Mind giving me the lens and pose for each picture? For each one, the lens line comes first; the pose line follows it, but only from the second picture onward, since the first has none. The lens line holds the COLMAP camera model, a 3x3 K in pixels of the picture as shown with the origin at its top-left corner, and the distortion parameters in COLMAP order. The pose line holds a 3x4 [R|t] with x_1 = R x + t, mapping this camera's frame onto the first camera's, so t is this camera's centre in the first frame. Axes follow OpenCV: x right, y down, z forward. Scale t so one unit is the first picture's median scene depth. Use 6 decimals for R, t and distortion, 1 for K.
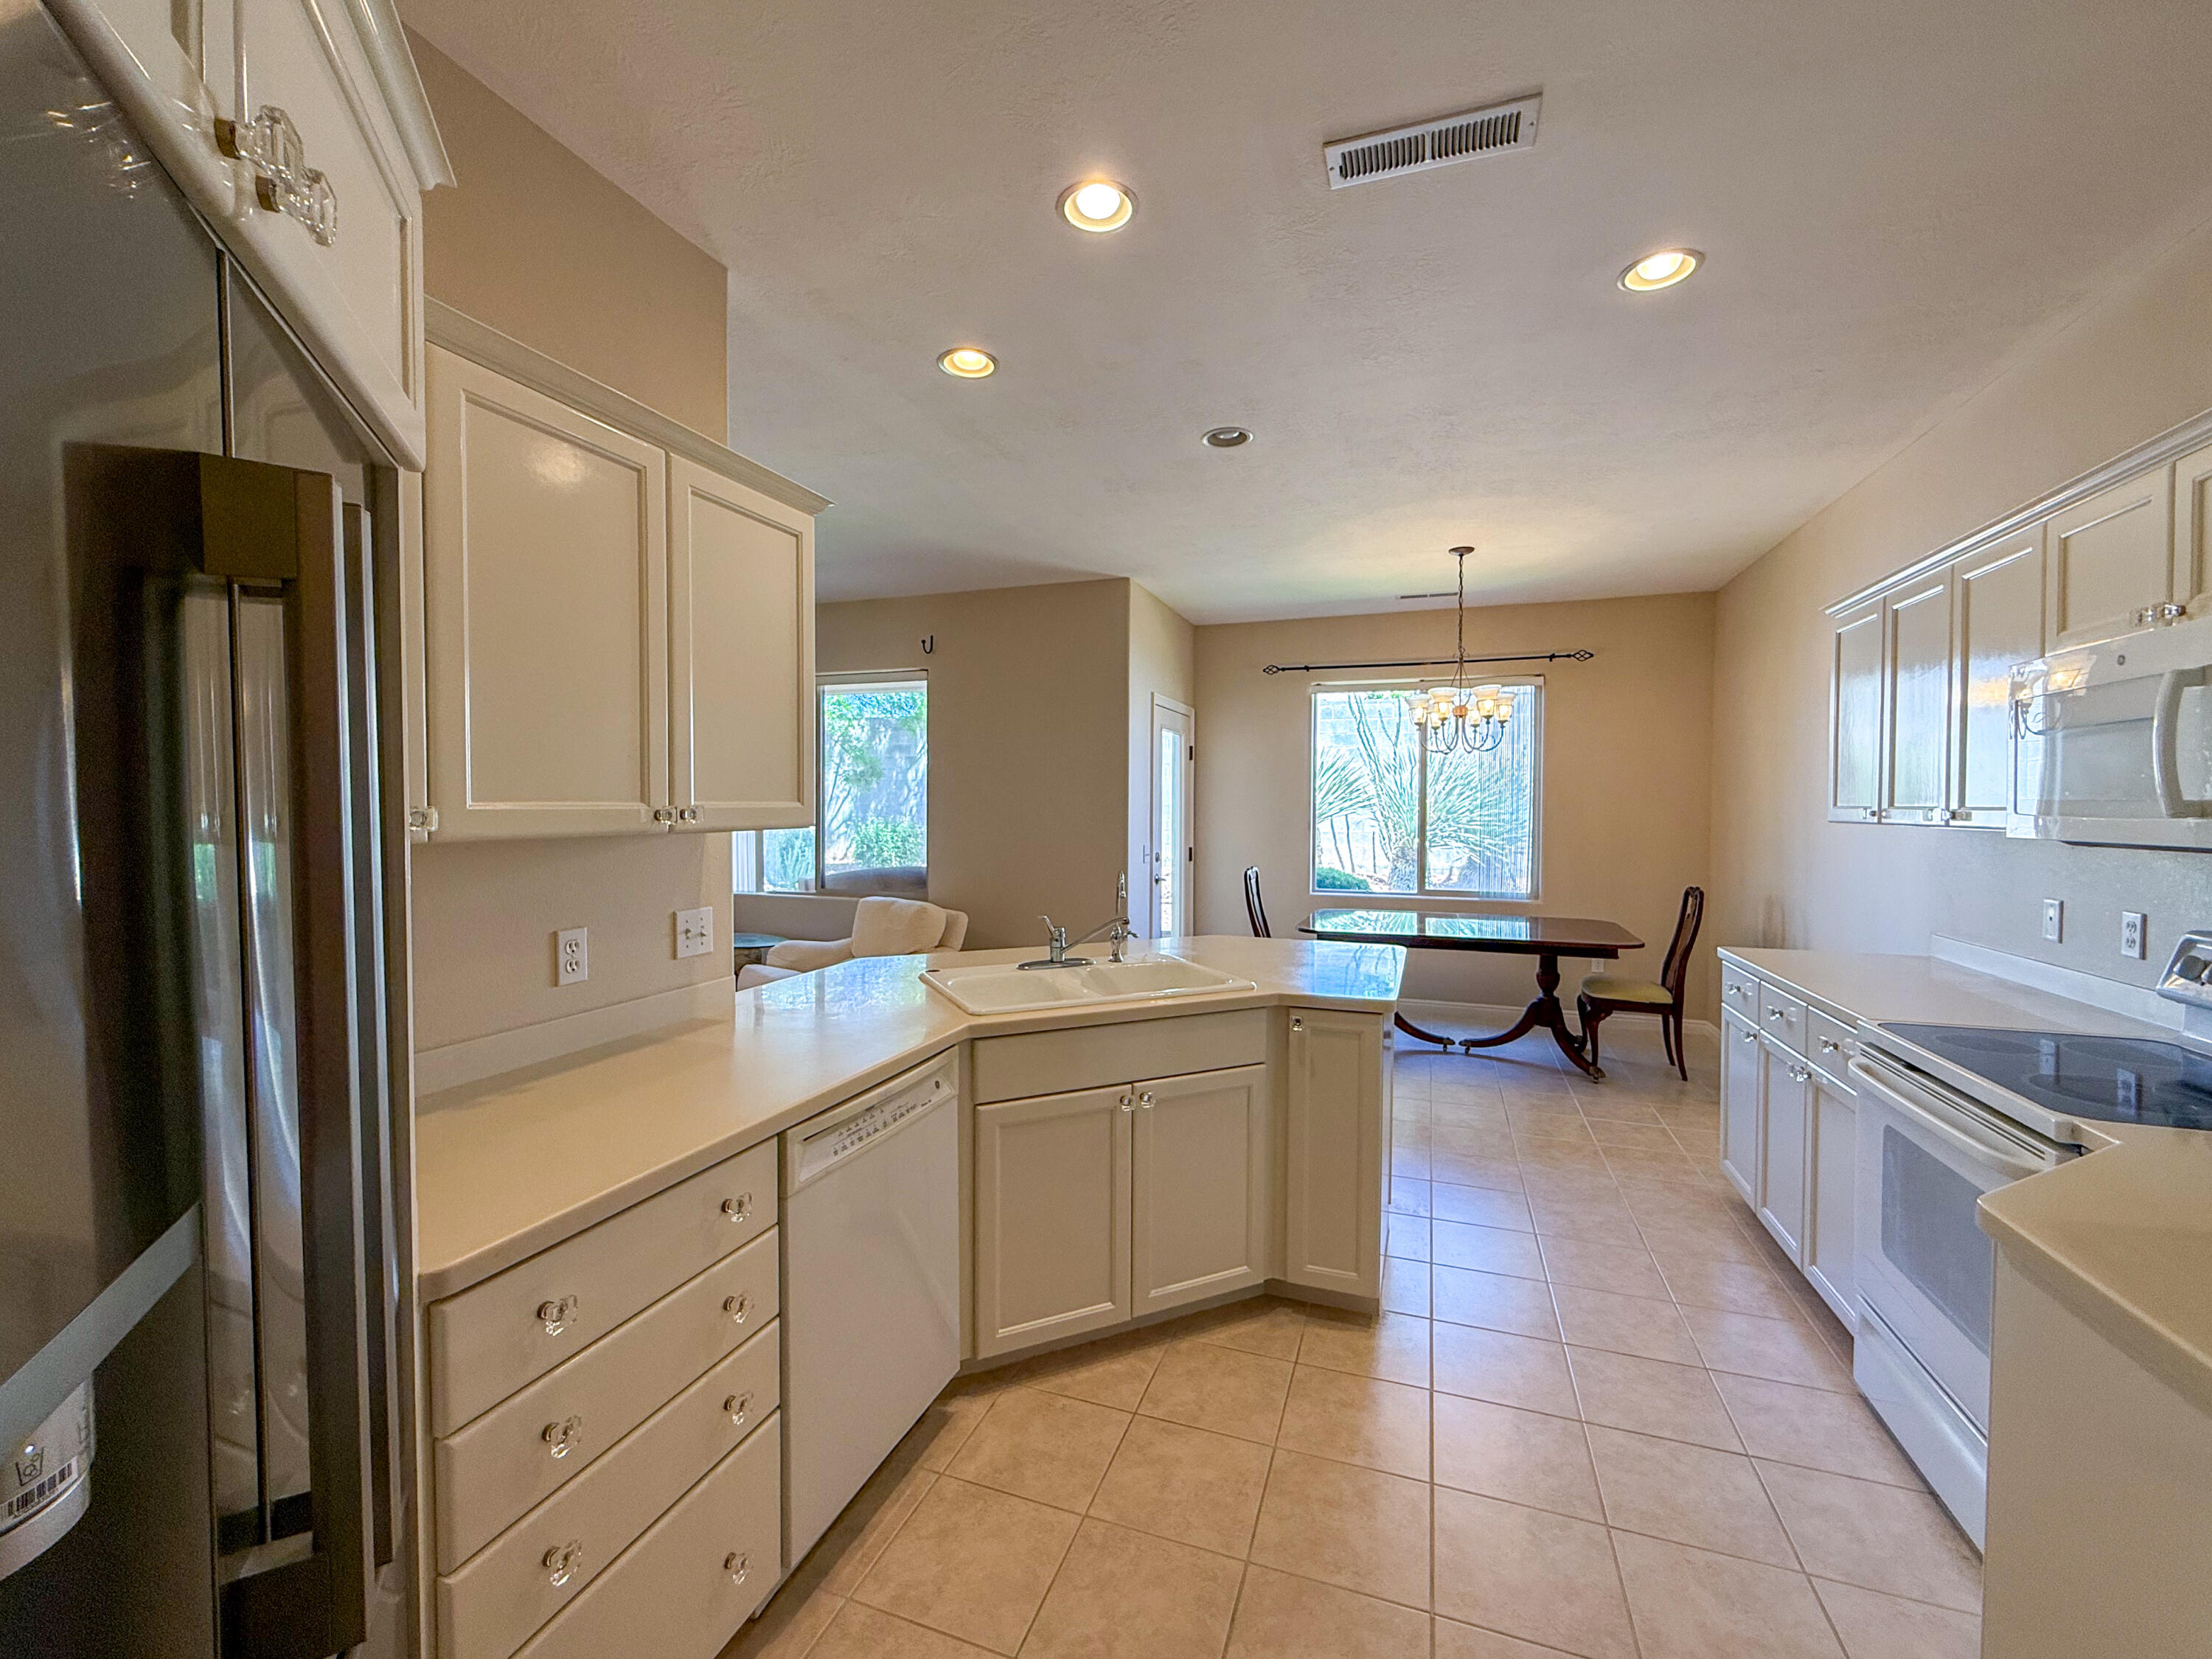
lens RADIAL K [[894.7, 0, 1101.8], [0, 894.7, 824.7], [0, 0, 1]] dist [0.000945, -0.000276]
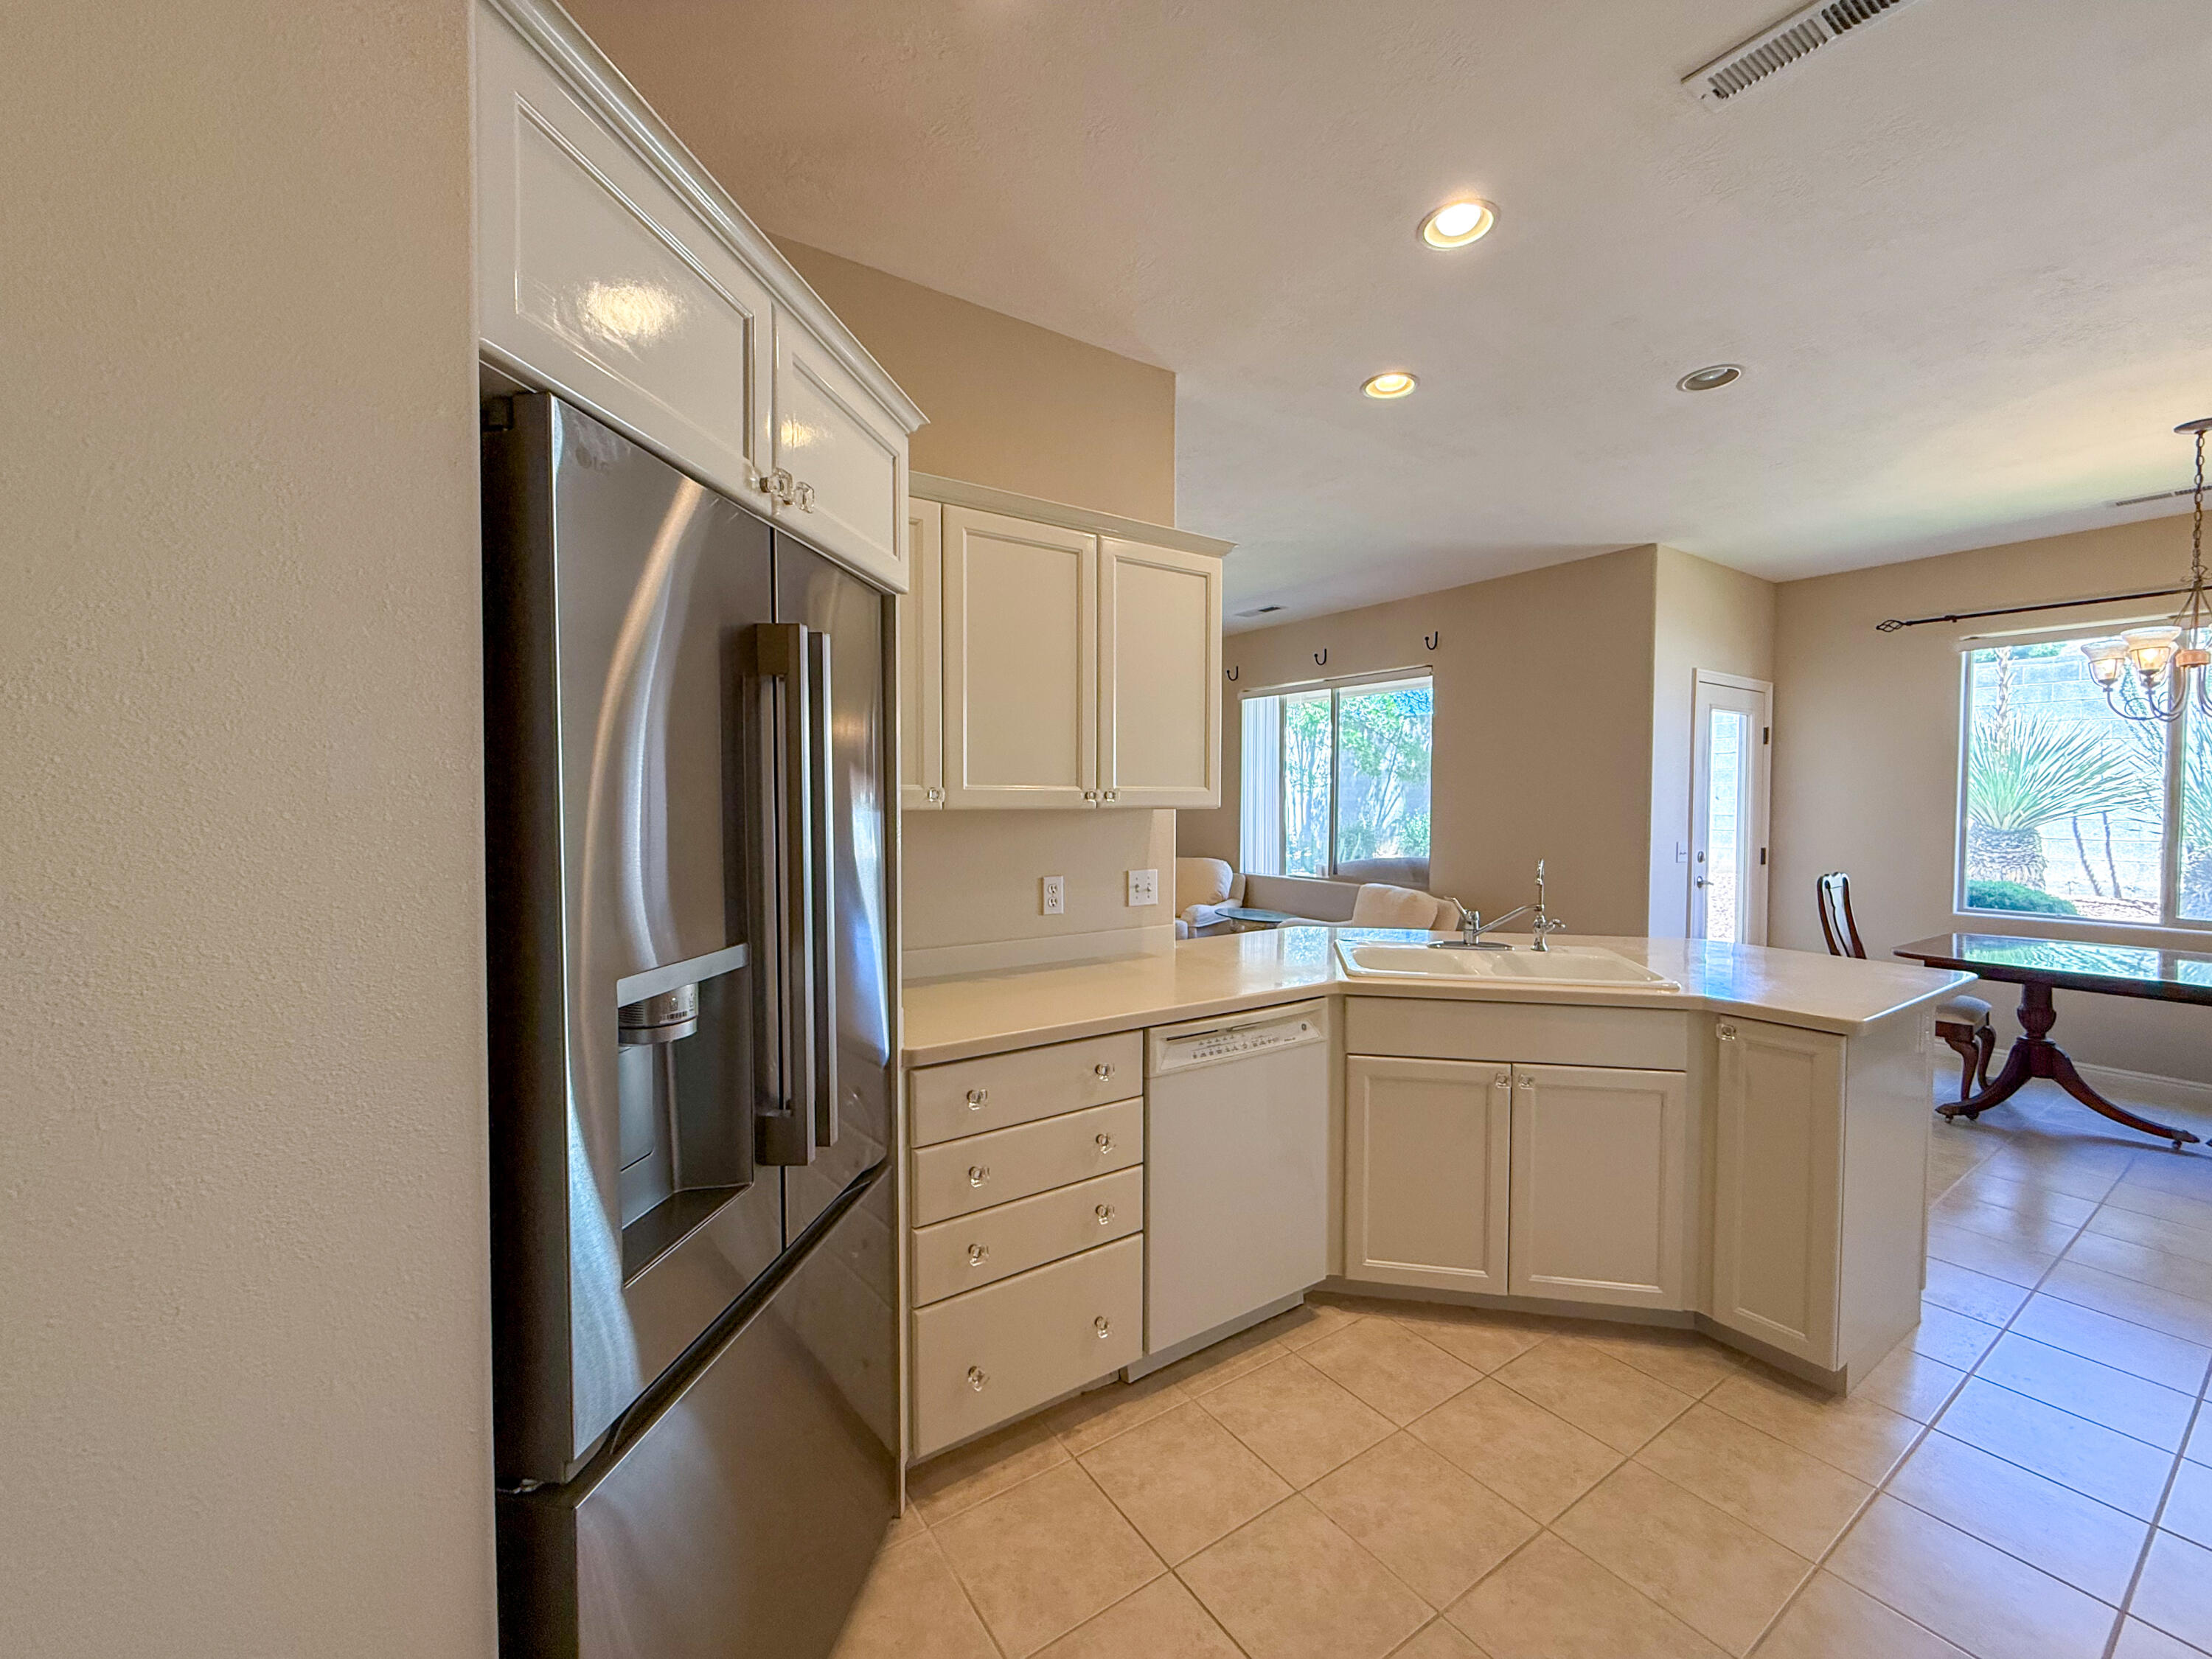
lens RADIAL K [[894.7, 0, 1130.5], [0, 894.7, 823.9], [0, 0, 1]] dist [0.000945, -0.000276]
pose [[0.818705, 0.013639, -0.574052, 0.130301], [-0.013593, 0.999898, 0.004370, 0.009661], [0.574053, 0.004225, 0.818807, -0.039777]]
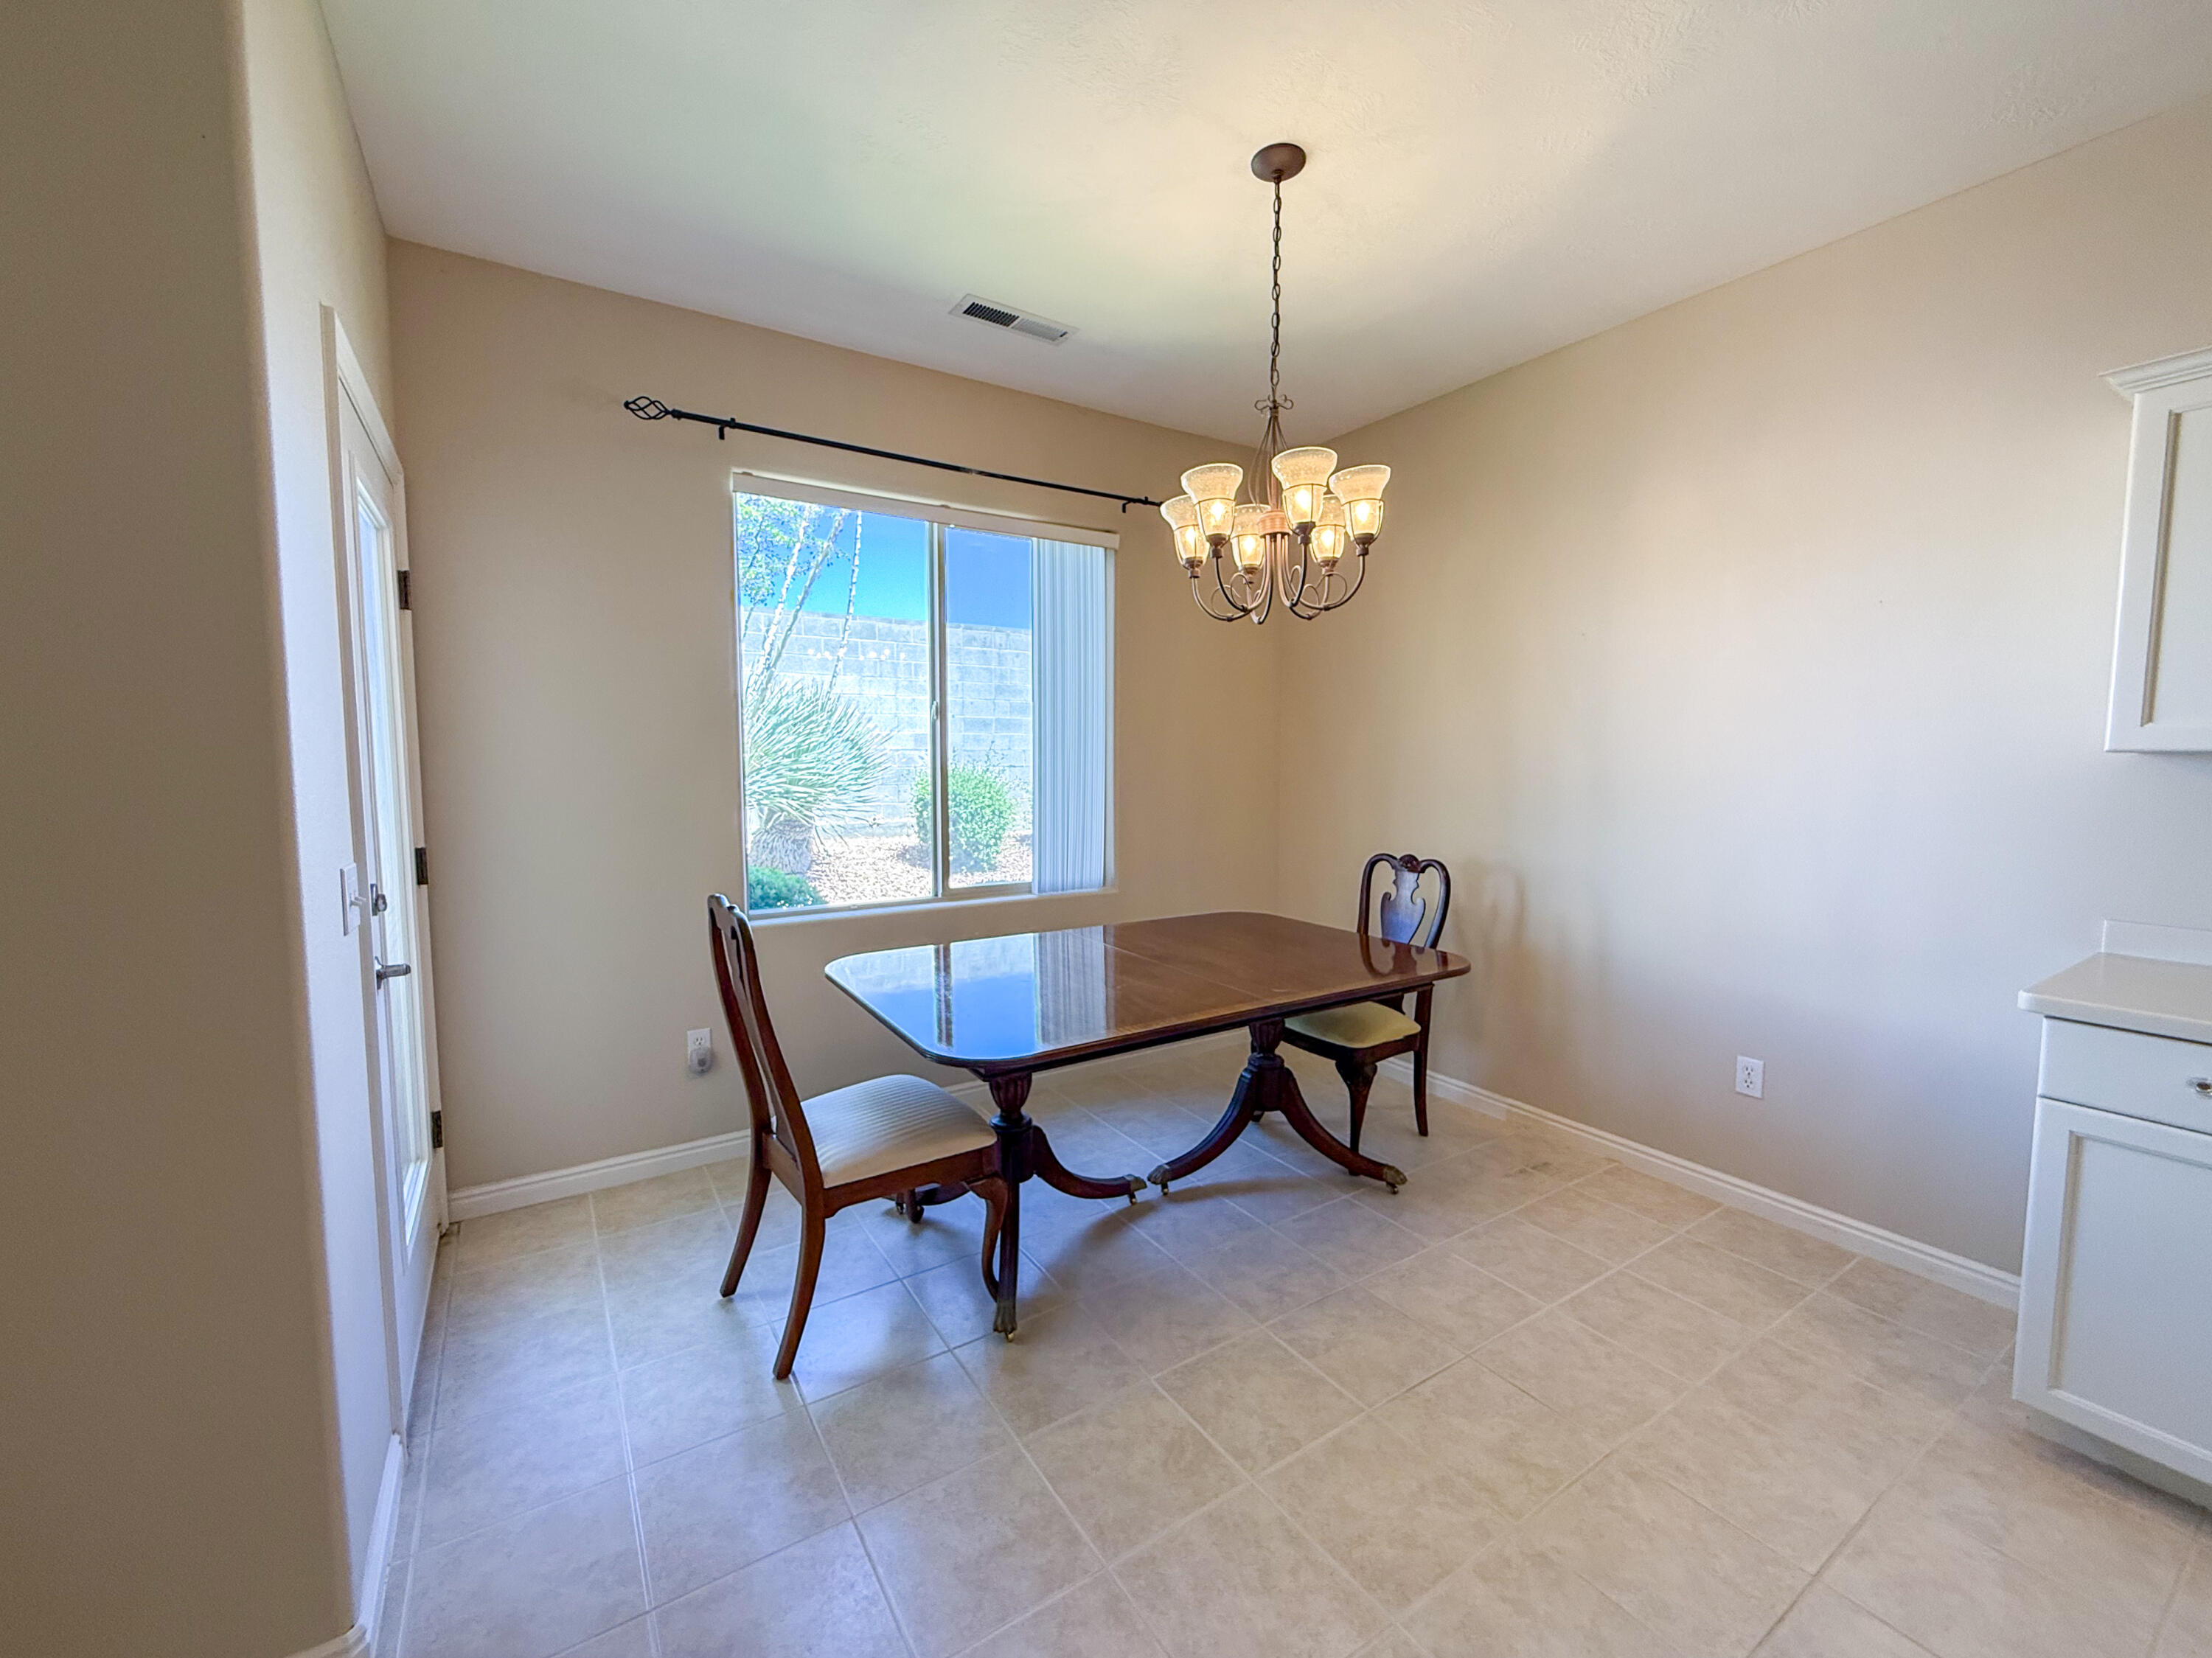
lens RADIAL K [[894.7, 0, 1104.5], [0, 894.7, 824.5], [0, 0, 1]] dist [0.000945, -0.000276]
pose [[0.612369, -0.065835, 0.787826, -0.027490], [0.020932, 0.997527, 0.067089, -0.004941], [-0.790295, -0.024593, 0.612233, 0.767388]]
